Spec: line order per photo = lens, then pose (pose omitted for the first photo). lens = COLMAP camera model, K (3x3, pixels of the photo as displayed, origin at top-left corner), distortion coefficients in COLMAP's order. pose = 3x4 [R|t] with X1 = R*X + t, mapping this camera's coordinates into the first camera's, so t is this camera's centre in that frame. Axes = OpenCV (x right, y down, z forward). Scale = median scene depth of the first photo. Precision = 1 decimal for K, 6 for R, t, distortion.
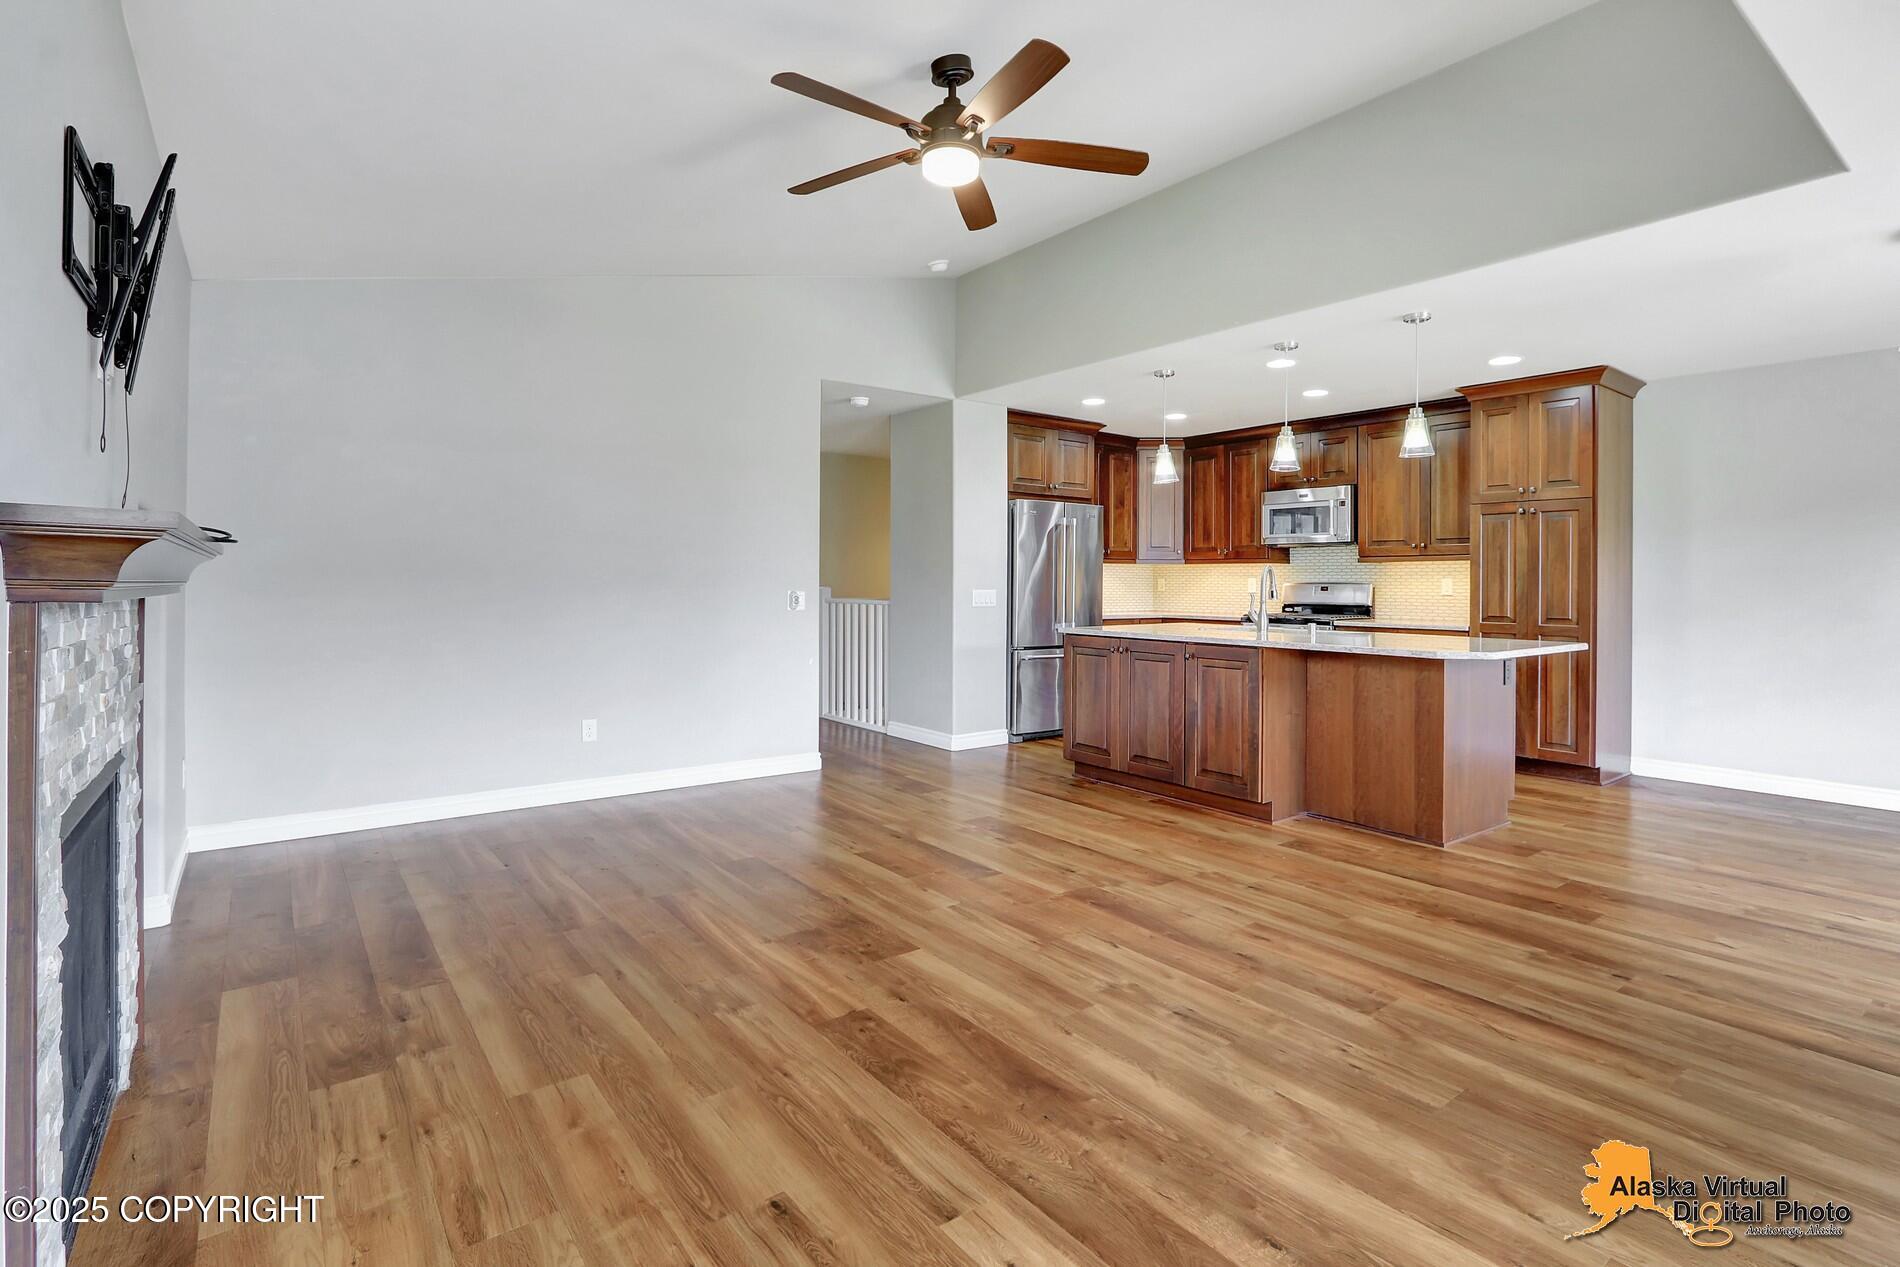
lens RADIAL K [[925.6, 0, 953.6], [0, 925.6, 583.4], [0, 0, 1]] dist [-0.016367, 0.000200]
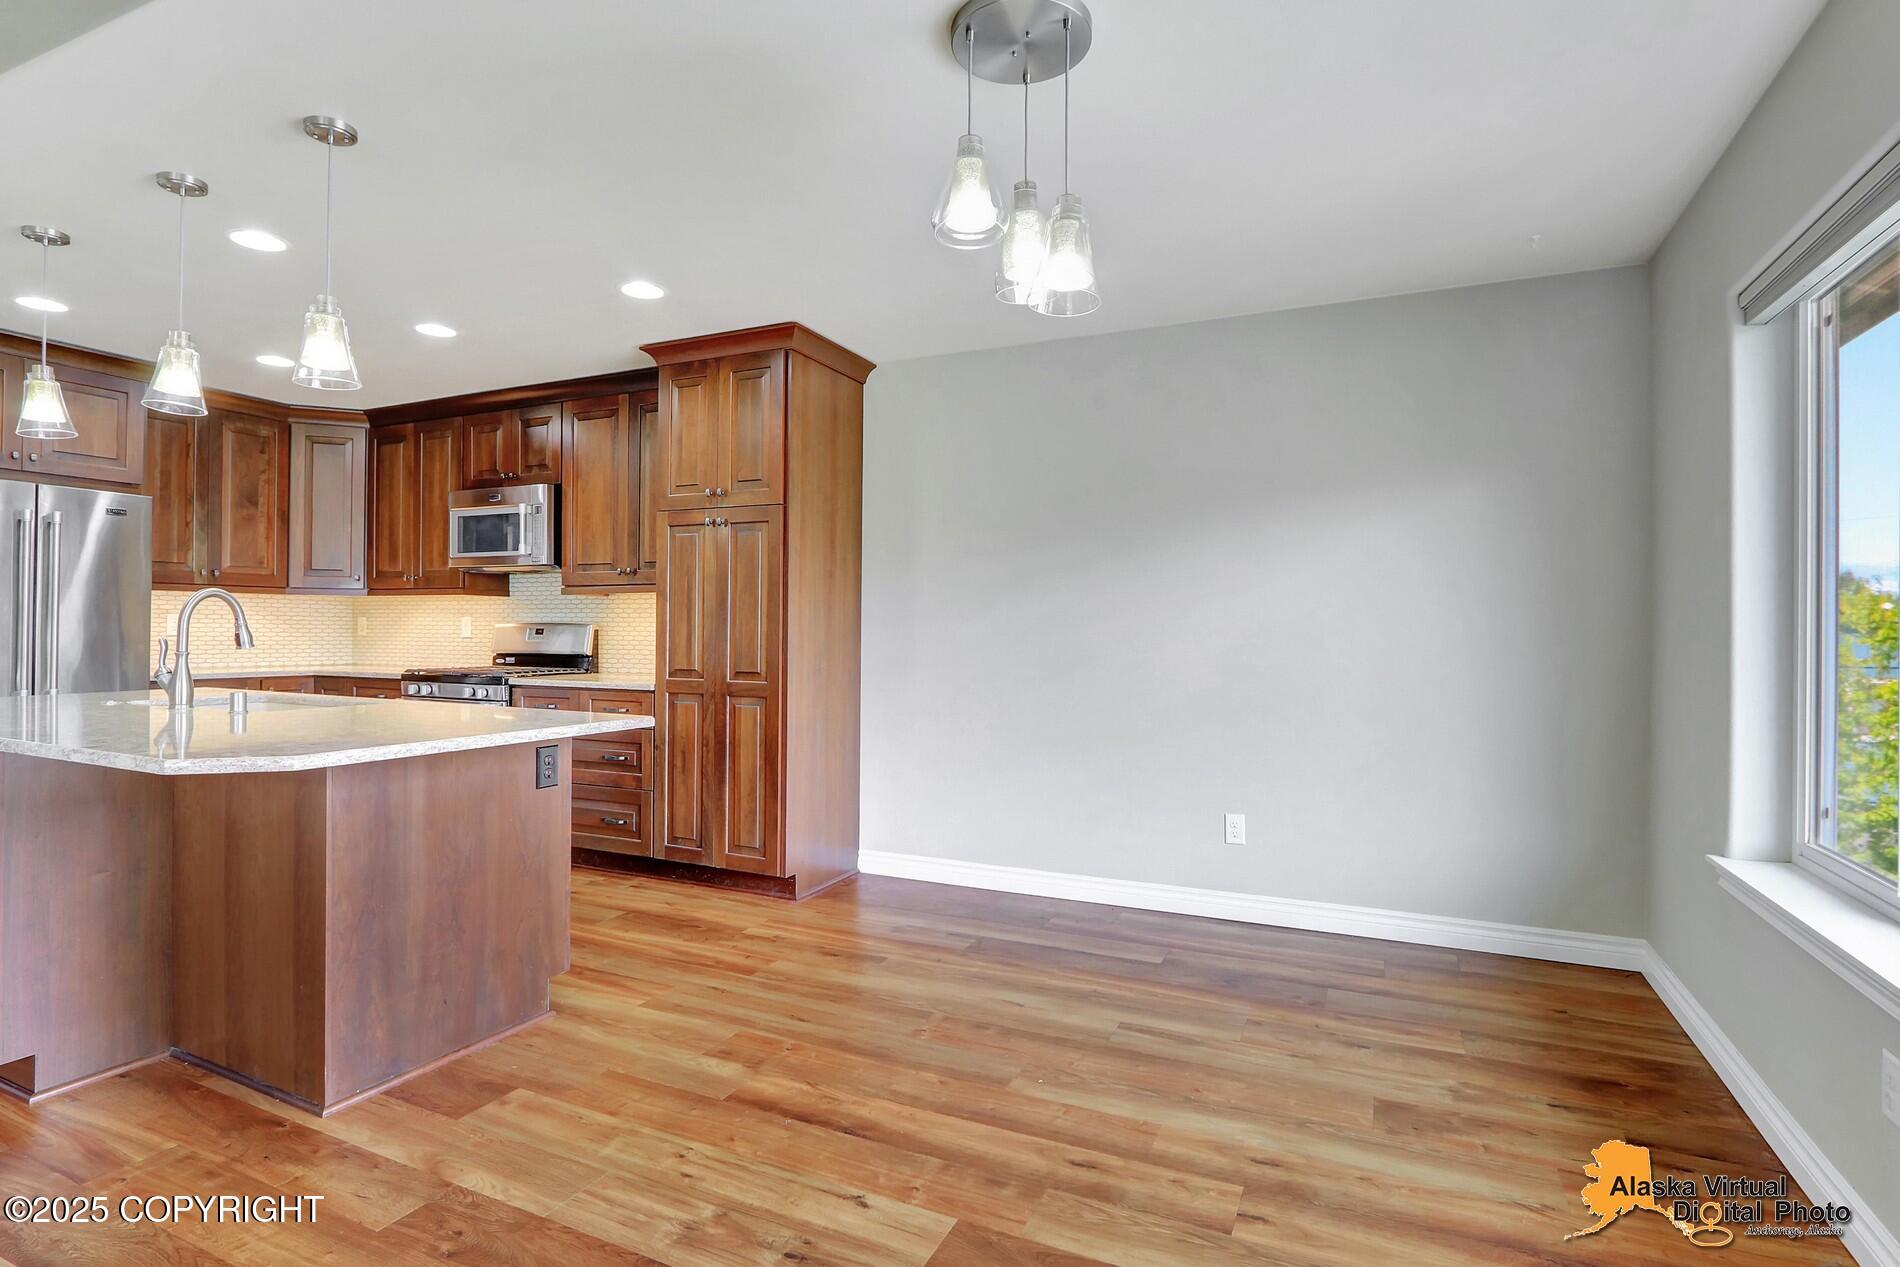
lens RADIAL K [[946.6, 0, 950.0], [0, 946.6, 633.5], [0, 0, 1]] dist [-0.014811, 0.000283]
pose [[0.886210, -0.000263, 0.463284, 0.512974], [-0.002211, 0.999986, 0.004796, 0.004662], [-0.463279, -0.005274, 0.886197, 0.304182]]
